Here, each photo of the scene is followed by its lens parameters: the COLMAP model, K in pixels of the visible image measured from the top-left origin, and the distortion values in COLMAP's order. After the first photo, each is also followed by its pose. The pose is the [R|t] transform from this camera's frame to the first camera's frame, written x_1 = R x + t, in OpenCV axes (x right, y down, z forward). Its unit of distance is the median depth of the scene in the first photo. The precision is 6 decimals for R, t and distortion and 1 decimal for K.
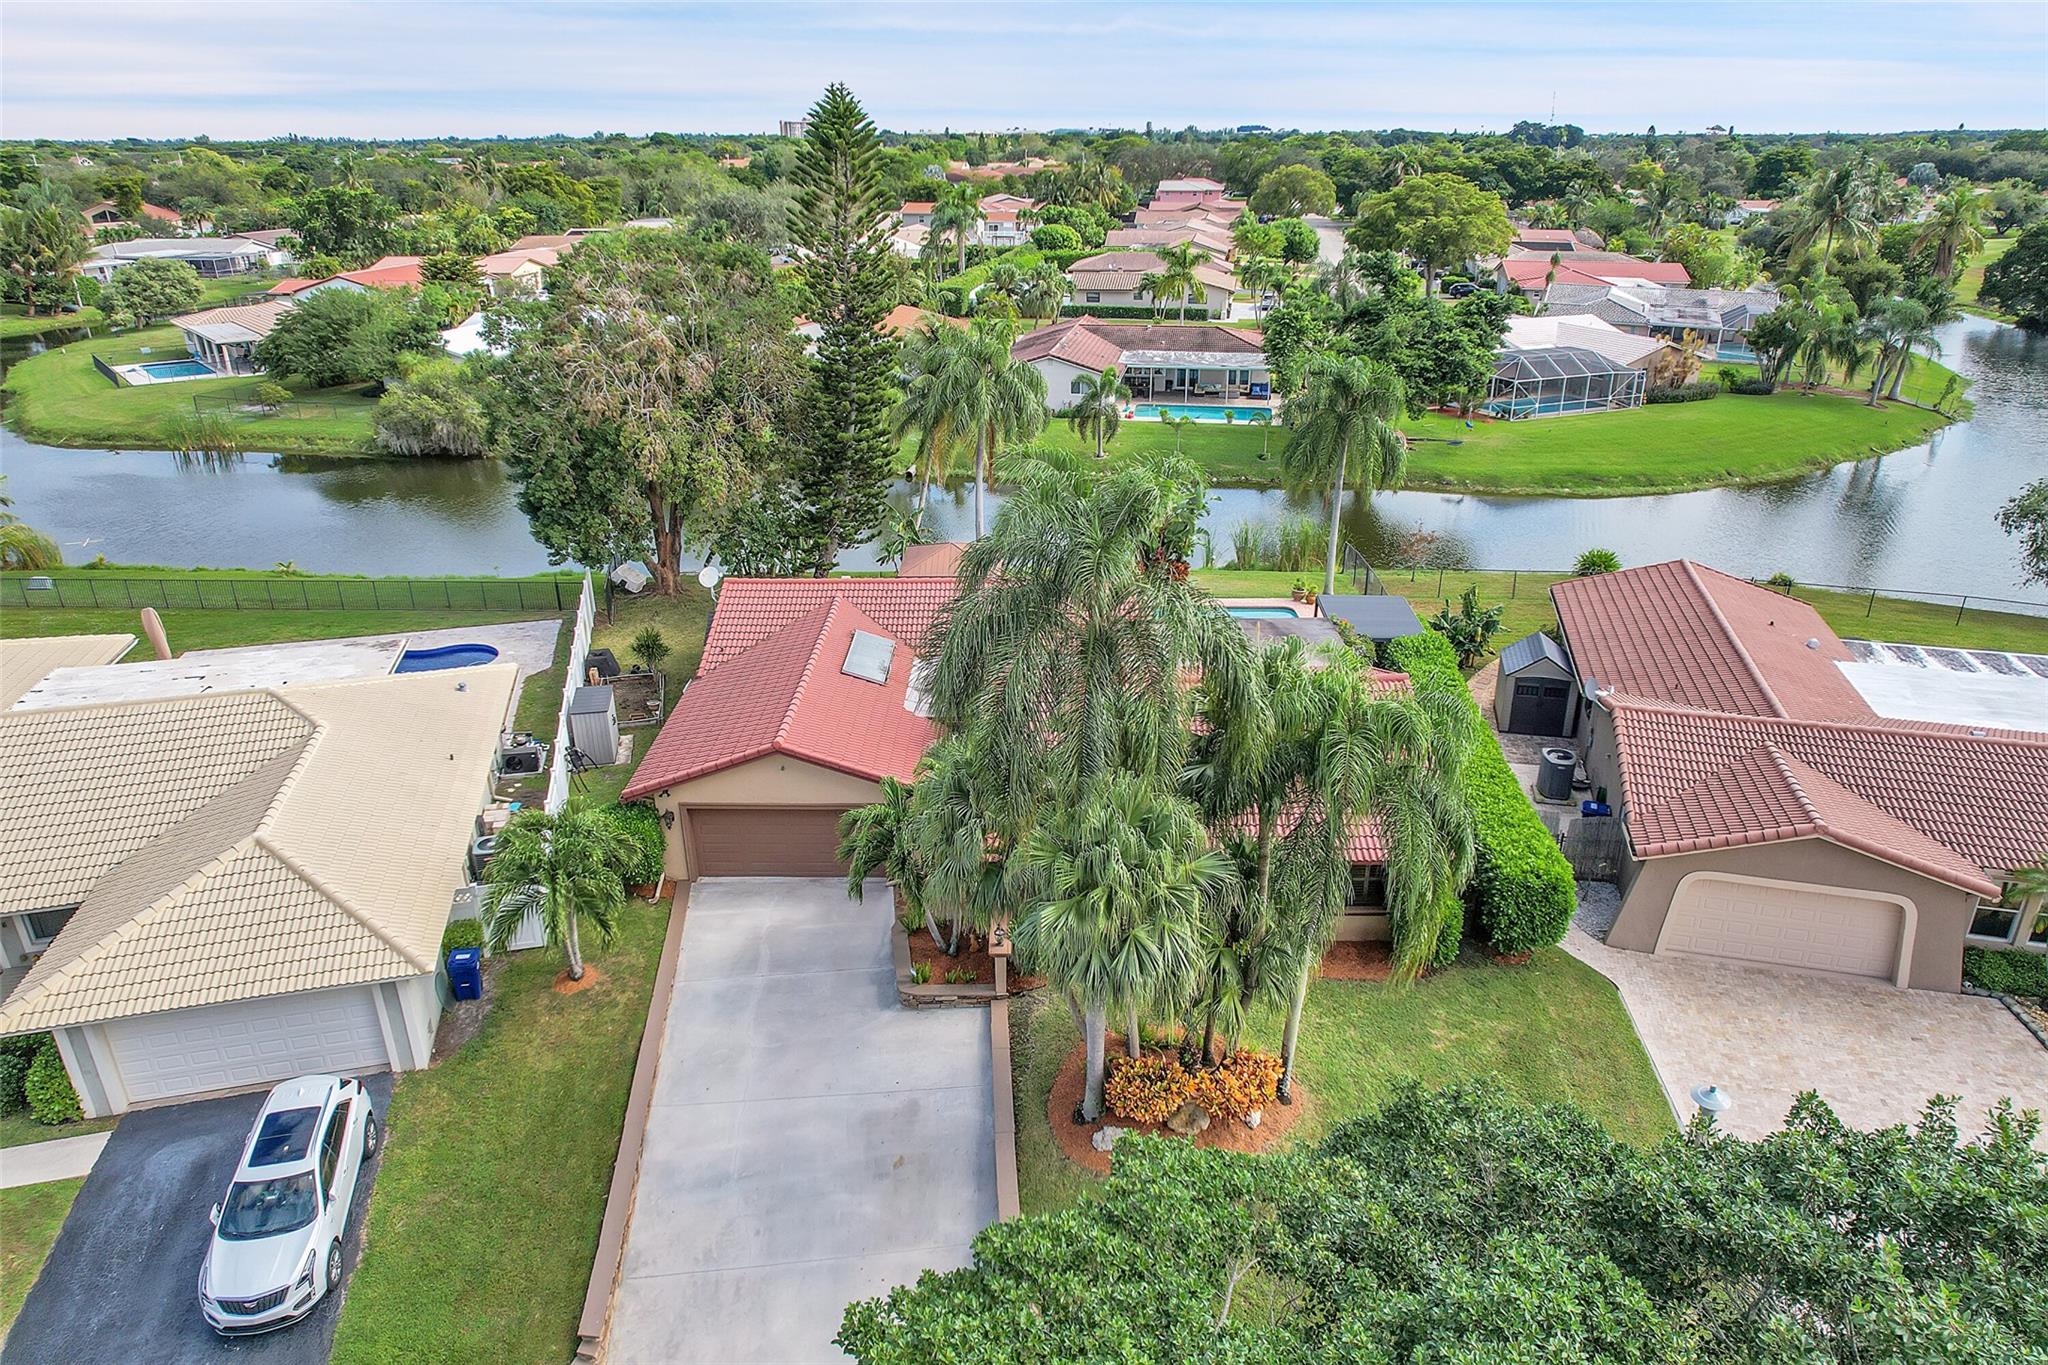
lens RADIAL K [[1286.9, 0, 1024.0], [0, 1286.9, 682.5], [0, 0, 1]] dist [-0.067918, 0.063446]
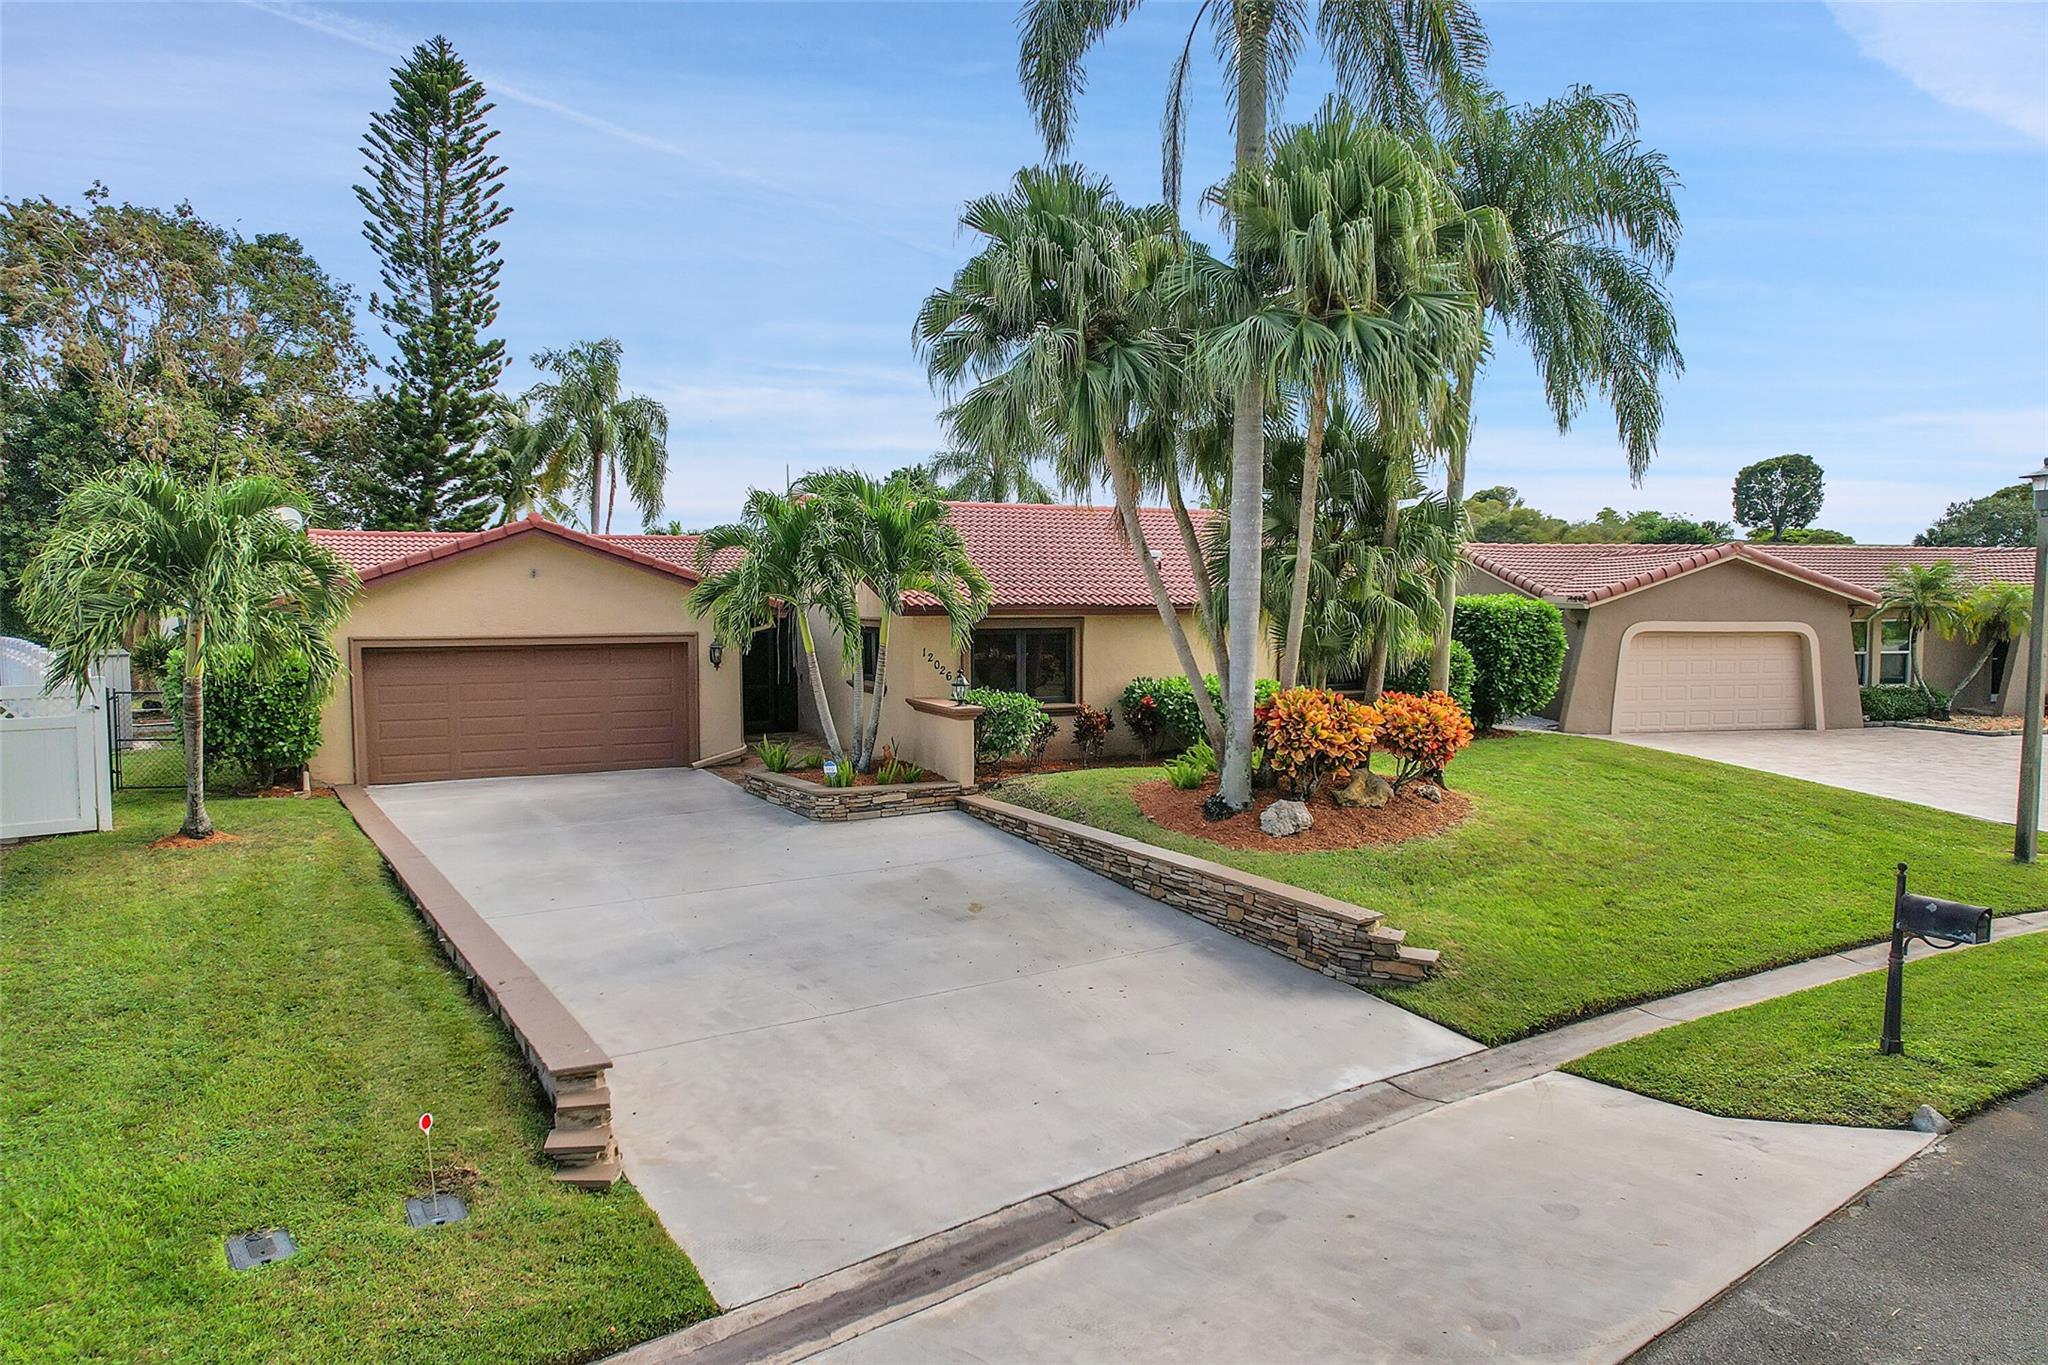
lens RADIAL K [[1286.9, 0, 1024.0], [0, 1286.9, 682.5], [0, 0, 1]] dist [-0.067918, 0.063446]
pose [[0.899334, -0.025532, 0.436517, -0.327405], [0.164582, 0.944645, -0.283827, 0.452351], [-0.405107, 0.327098, 0.853754, 0.481003]]
